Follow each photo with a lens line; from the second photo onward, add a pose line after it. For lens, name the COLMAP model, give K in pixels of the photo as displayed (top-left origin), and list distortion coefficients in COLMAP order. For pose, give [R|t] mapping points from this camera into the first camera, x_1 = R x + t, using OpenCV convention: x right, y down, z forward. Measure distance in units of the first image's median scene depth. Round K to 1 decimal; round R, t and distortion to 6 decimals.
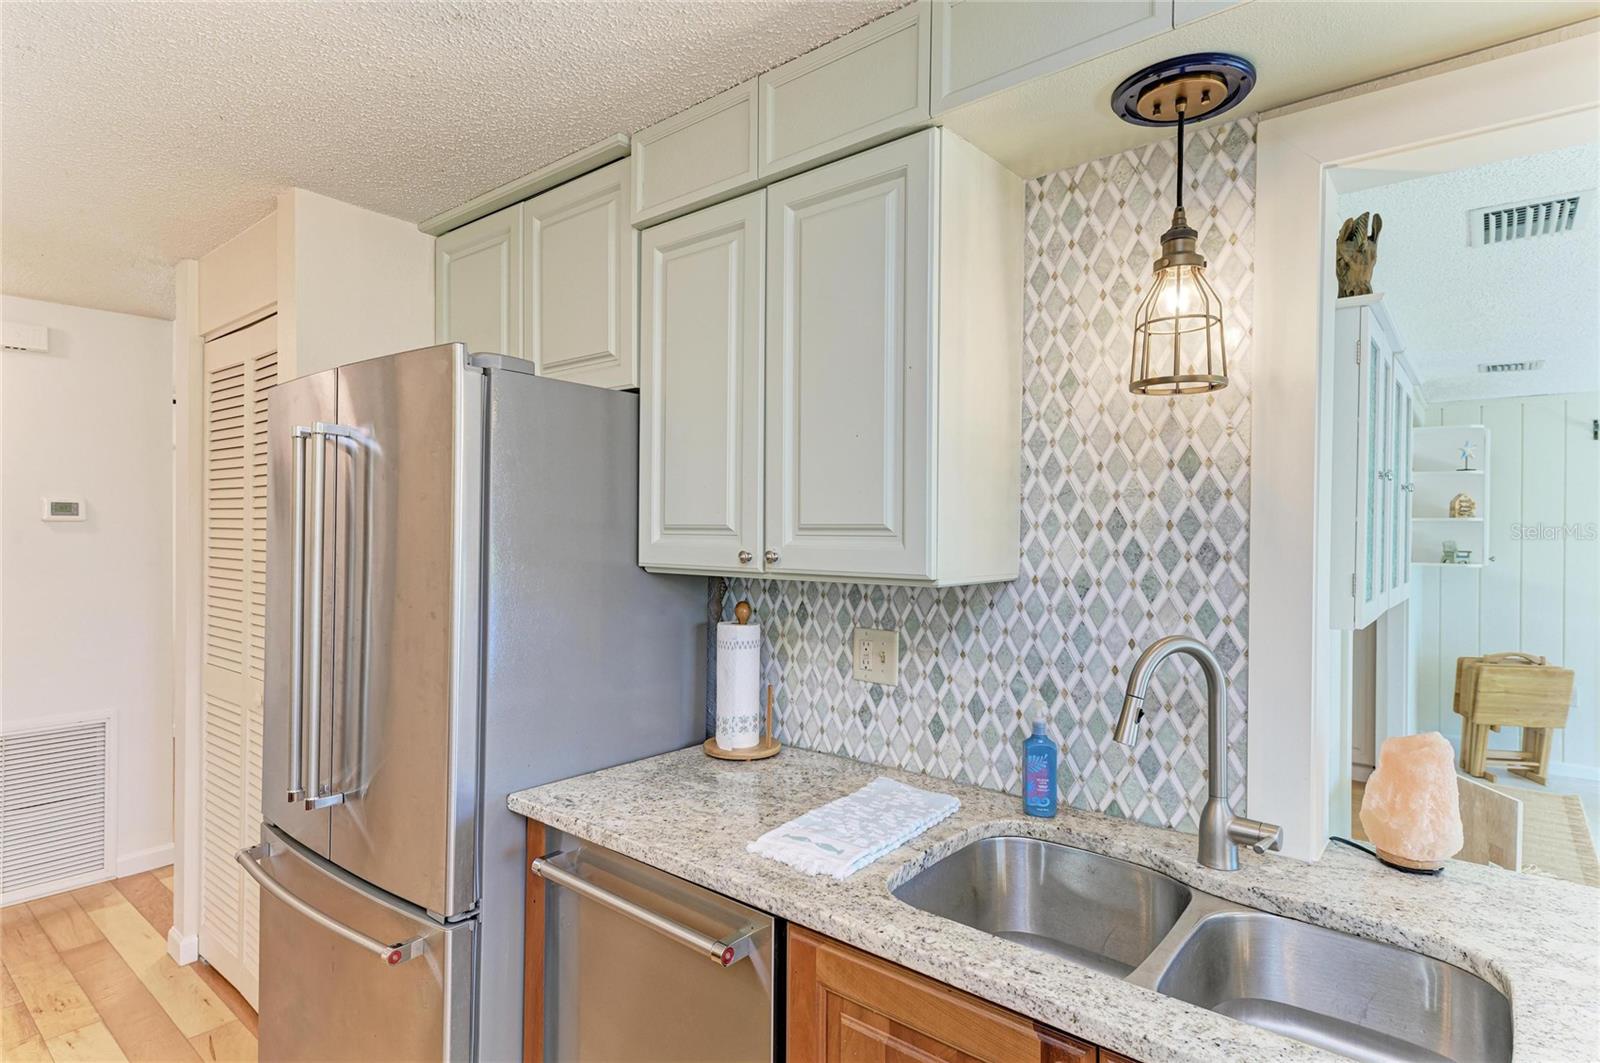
lens RADIAL K [[803.4, 0, 809.1], [0, 803.4, 530.8], [0, 0, 1]] dist [-0.018241, -0.000186]
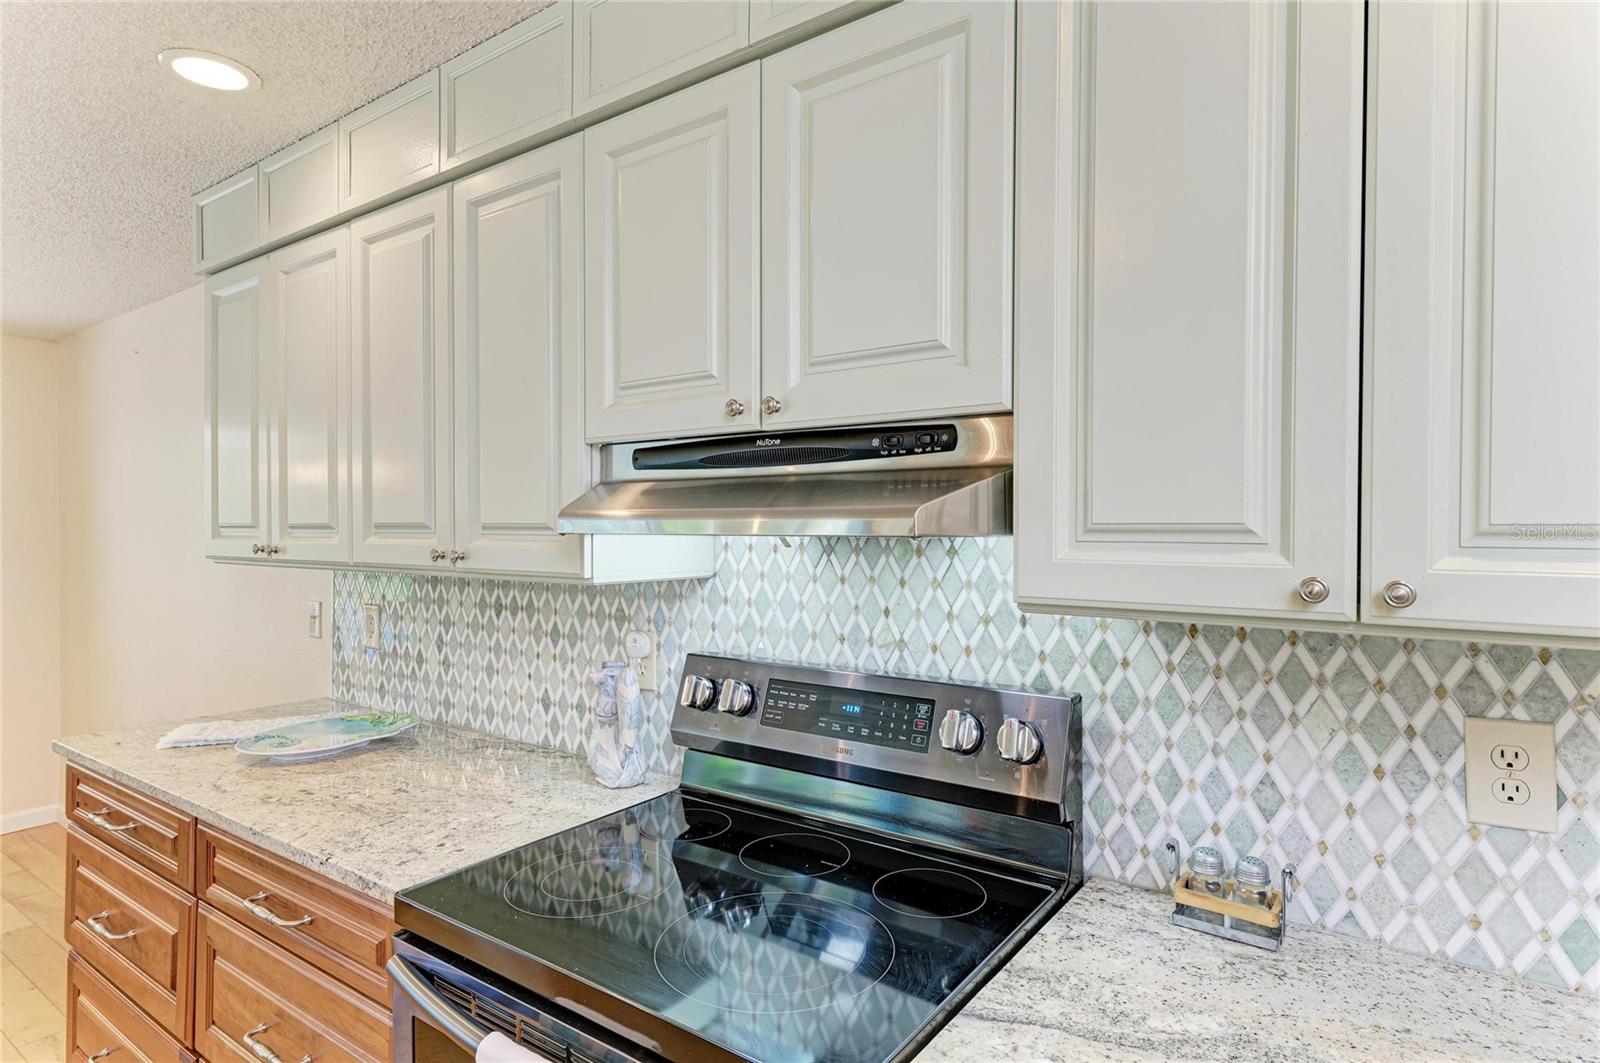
lens RADIAL K [[866.3, 0, 798.3], [0, 866.3, 543.0], [0, 0, 1]] dist [0.013518, -0.000976]
pose [[0.997755, 0.002559, 0.066925, -0.045663], [-0.003520, 0.999892, 0.014245, -0.000882], [-0.066881, -0.014449, 0.997656, 0.131504]]
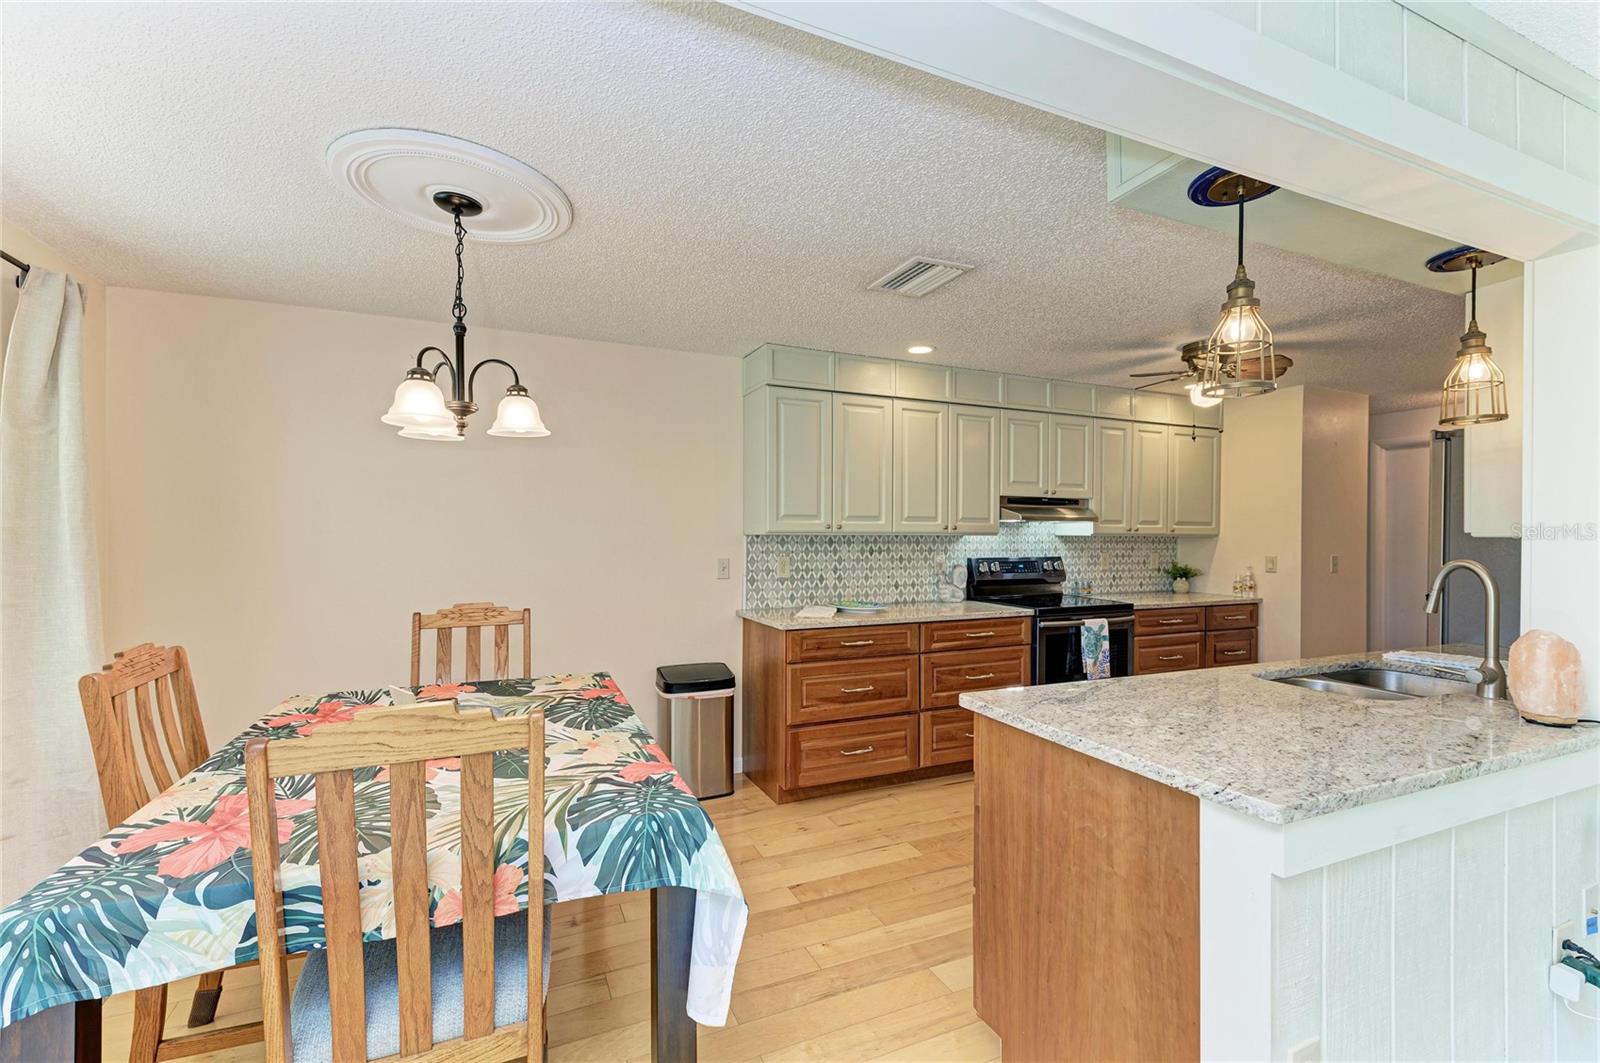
lens RADIAL K [[701.6, 0, 800.4], [0, 701.6, 535.1], [0, 0, 1]] dist [0.000110, 0.000006]
pose [[0.443002, -0.006206, 0.896499, -2.722285], [-0.005044, 0.999943, 0.009415, 0.032195], [-0.896506, -0.008693, 0.442945, 0.535457]]
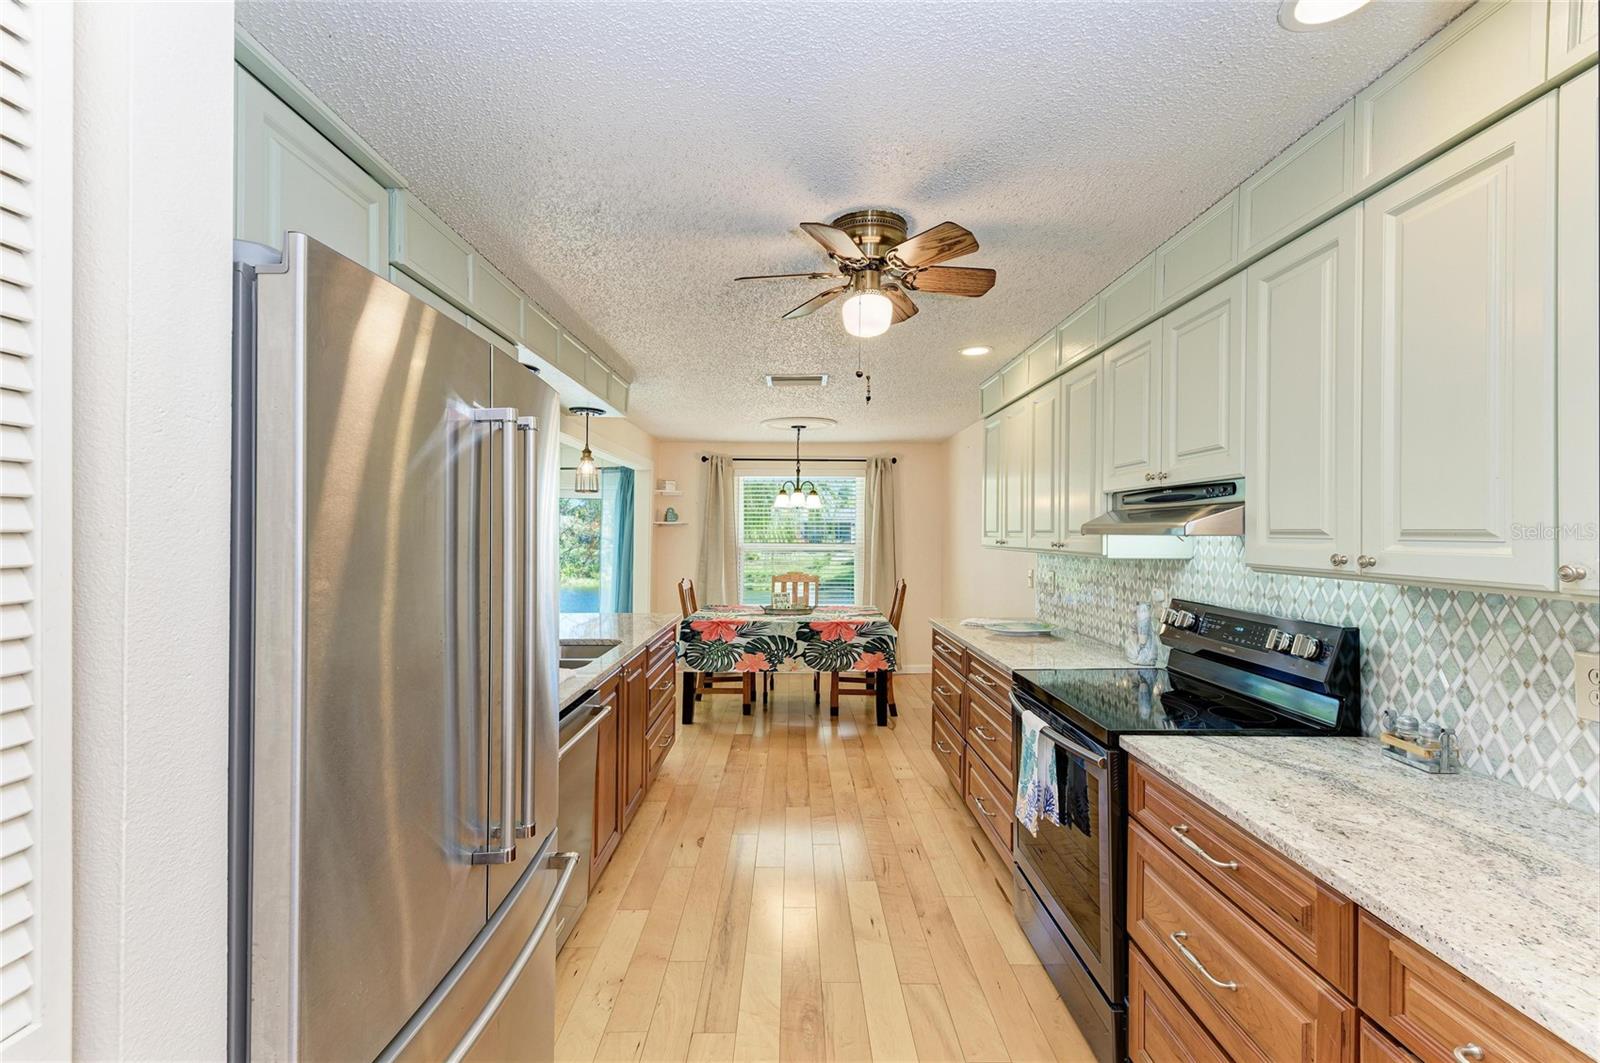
lens RADIAL K [[677.3, 0, 802.0], [0, 677.3, 534.5], [0, 0, 1]] dist [-0.000822, -0.000241]
pose [[0.651884, 0.005736, -0.758297, 0.317649], [-0.005413, 0.999981, 0.002911, 0.001015], [0.758299, 0.002207, 0.651903, -0.262166]]
